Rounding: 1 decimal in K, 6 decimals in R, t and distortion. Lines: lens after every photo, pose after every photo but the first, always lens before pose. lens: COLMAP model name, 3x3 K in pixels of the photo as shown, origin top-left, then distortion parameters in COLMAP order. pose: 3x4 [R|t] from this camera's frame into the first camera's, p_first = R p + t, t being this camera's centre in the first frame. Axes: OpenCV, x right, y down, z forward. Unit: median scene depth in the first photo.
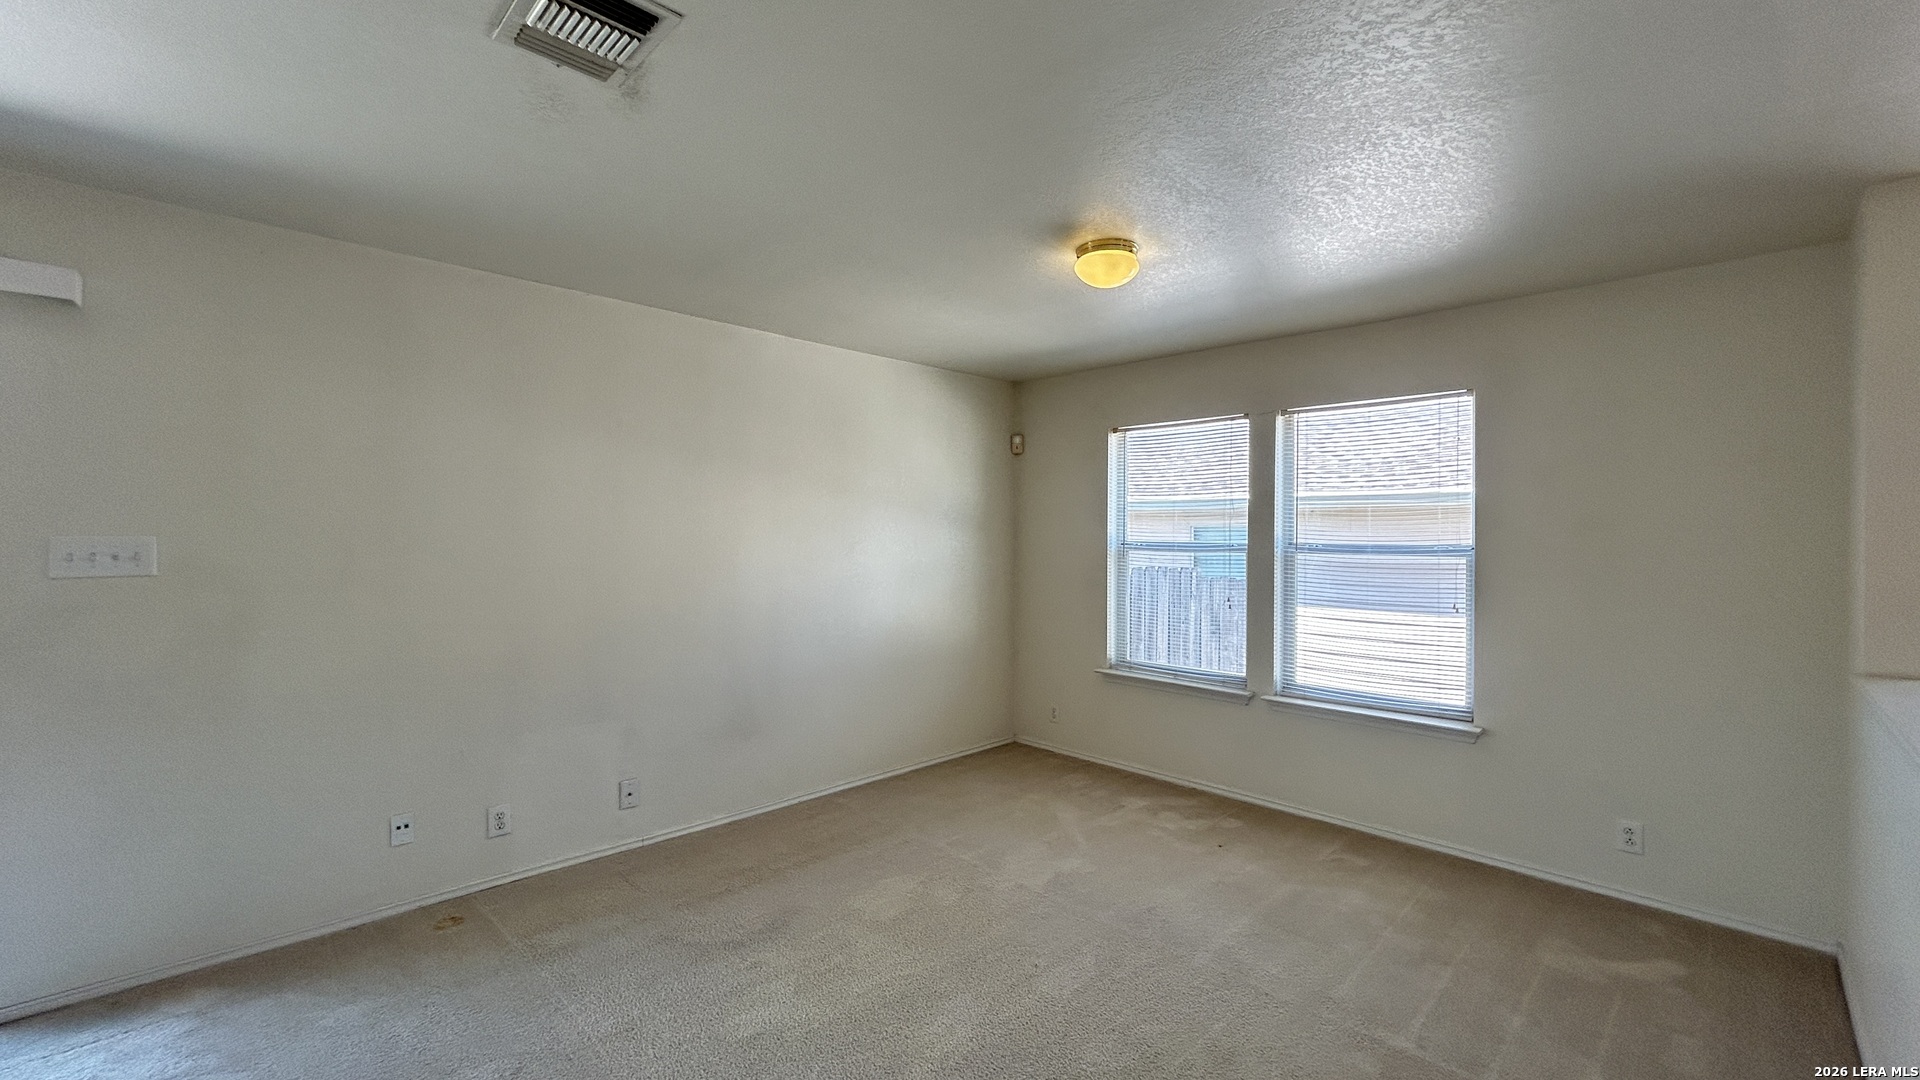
lens RADIAL K [[790.5, 0, 960.0], [0, 790.5, 540.0], [0, 0, 1]] dist [0.016540, -0.000019]
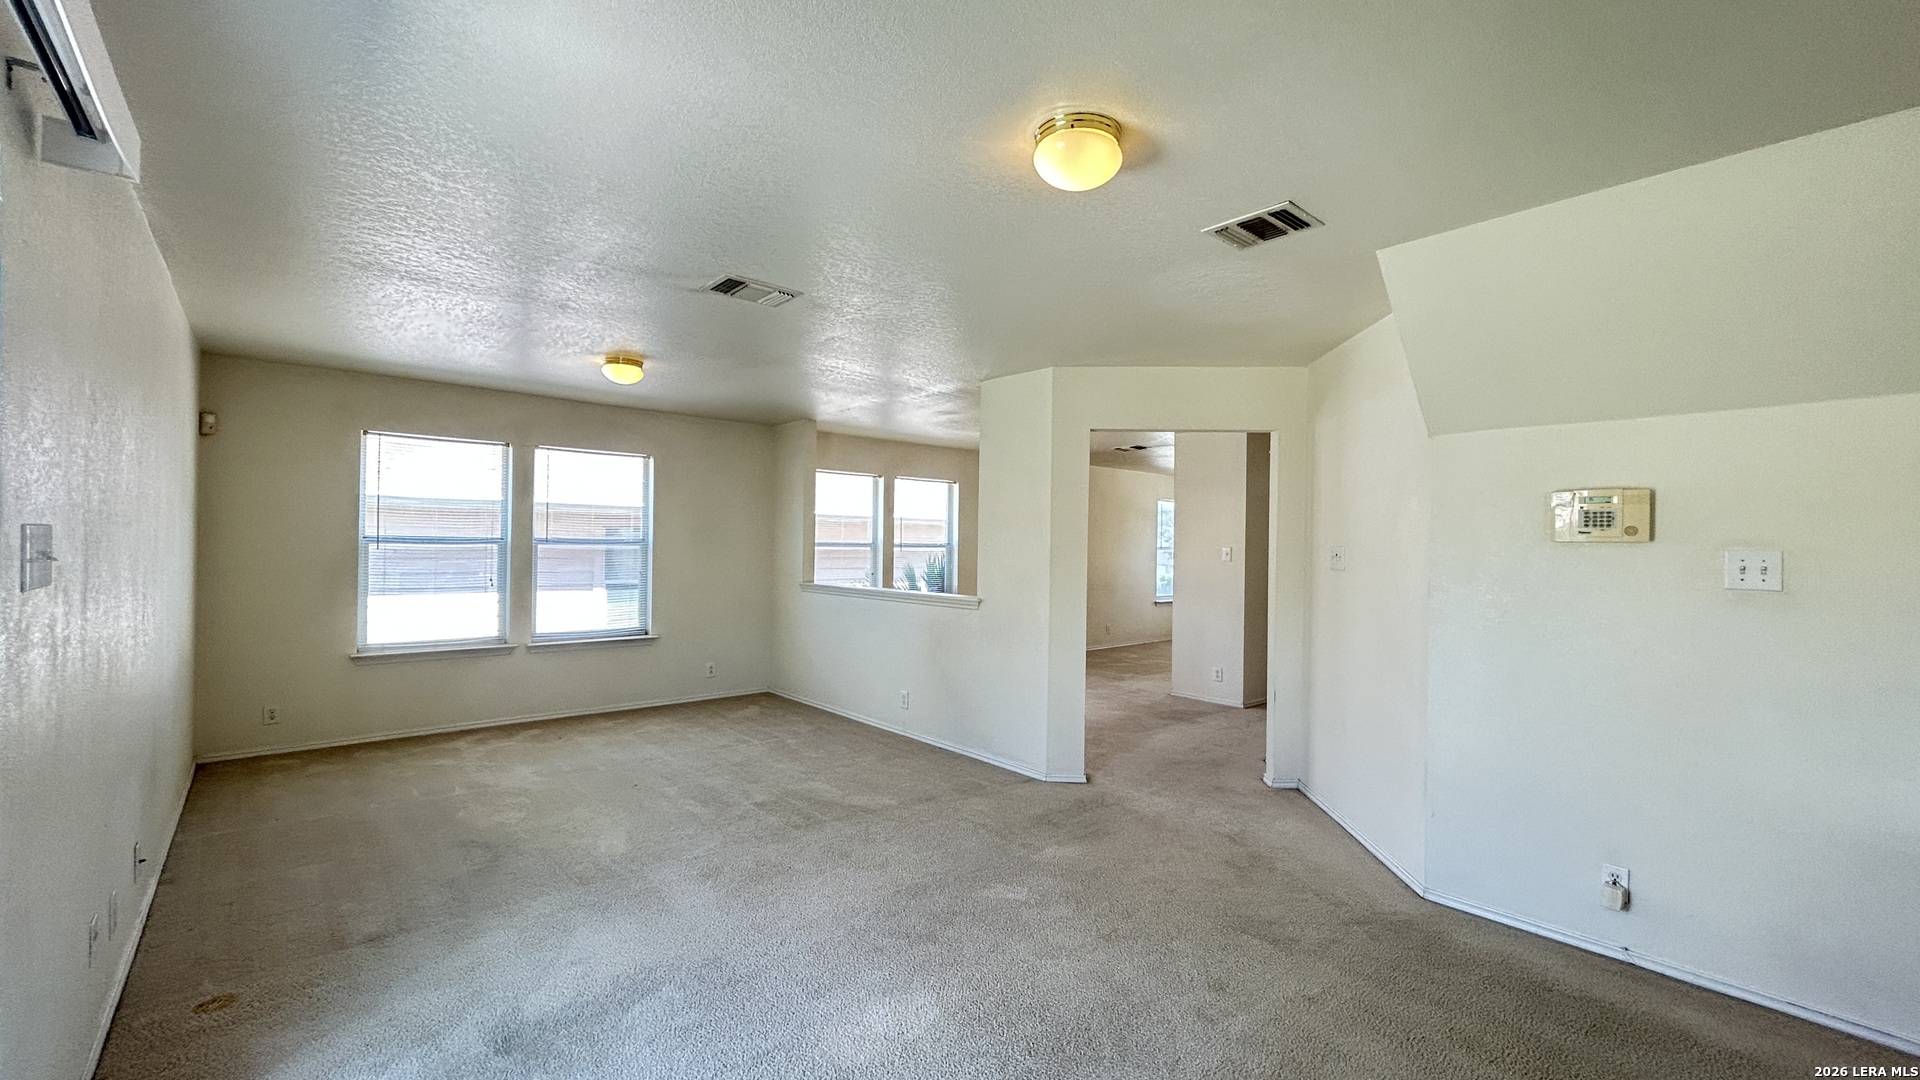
lens RADIAL K [[790.5, 0, 960.0], [0, 790.5, 540.0], [0, 0, 1]] dist [0.016540, -0.000019]
pose [[0.068481, -0.005020, 0.997640, -0.950784], [-0.012181, 0.999909, 0.005868, -0.007617], [-0.997578, -0.012554, 0.068413, 0.121624]]
